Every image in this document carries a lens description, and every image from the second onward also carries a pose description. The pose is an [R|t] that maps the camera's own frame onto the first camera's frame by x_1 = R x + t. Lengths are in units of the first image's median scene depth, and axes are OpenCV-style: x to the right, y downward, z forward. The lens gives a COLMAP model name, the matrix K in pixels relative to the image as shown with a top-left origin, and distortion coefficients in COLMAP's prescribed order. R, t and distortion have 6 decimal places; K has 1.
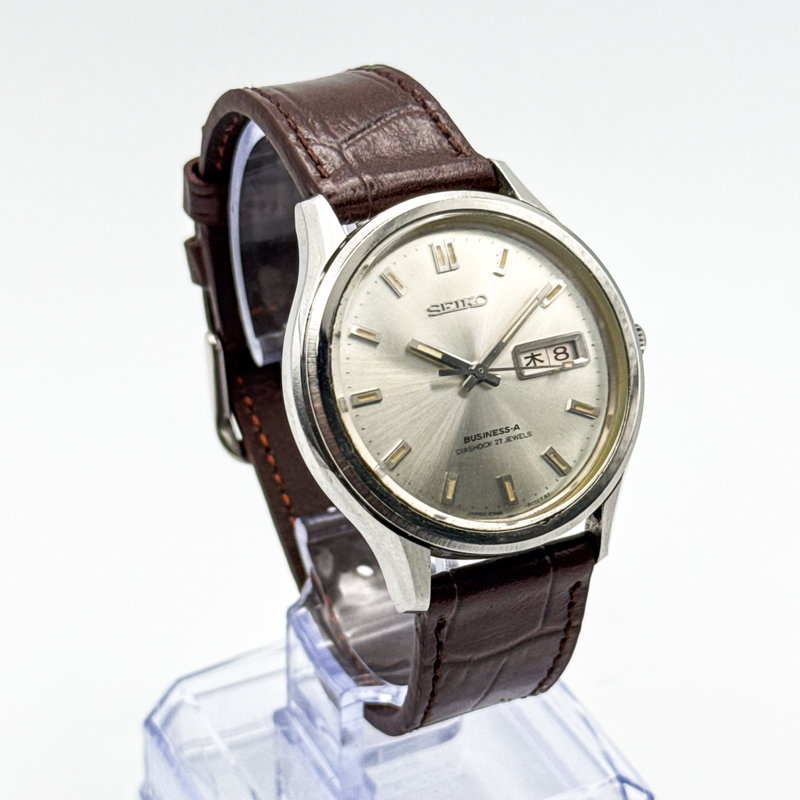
lens RADIAL K [[2399.7, 0, 400.0], [0, 2399.7, 400.0], [0, 0, 1]] dist [0.054568, 0.782606]
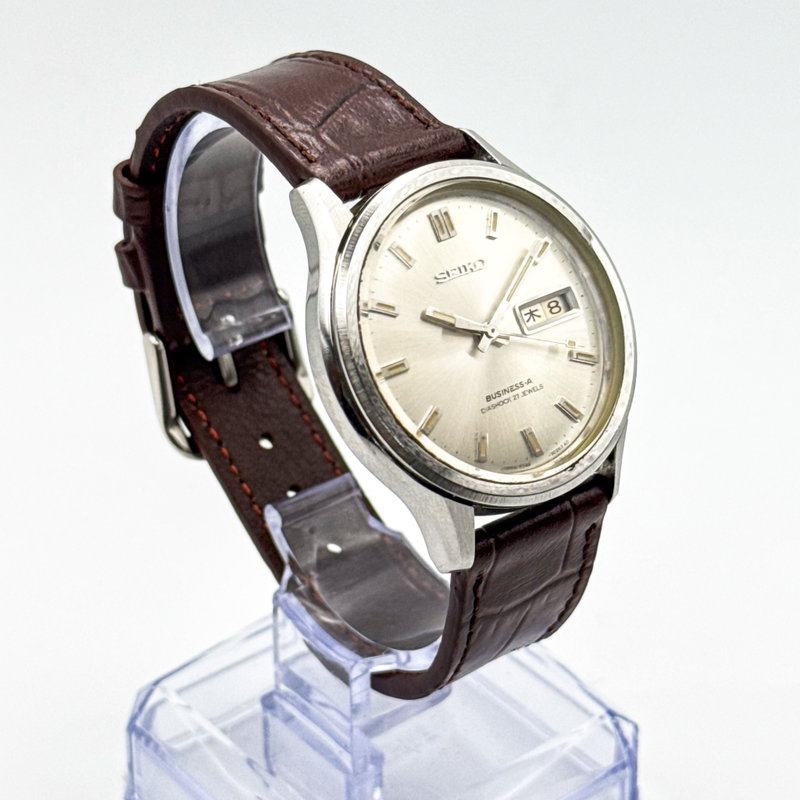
lens RADIAL K [[2399.7, 0, 400.0], [0, 2399.7, 400.0], [0, 0, 1]] dist [0.054568, 0.782606]
pose [[0.979571, -0.119366, 0.161839, -0.168564], [0.119341, 0.992804, 0.009909, 0.002260], [-0.161857, 0.009607, 0.986767, -0.013601]]
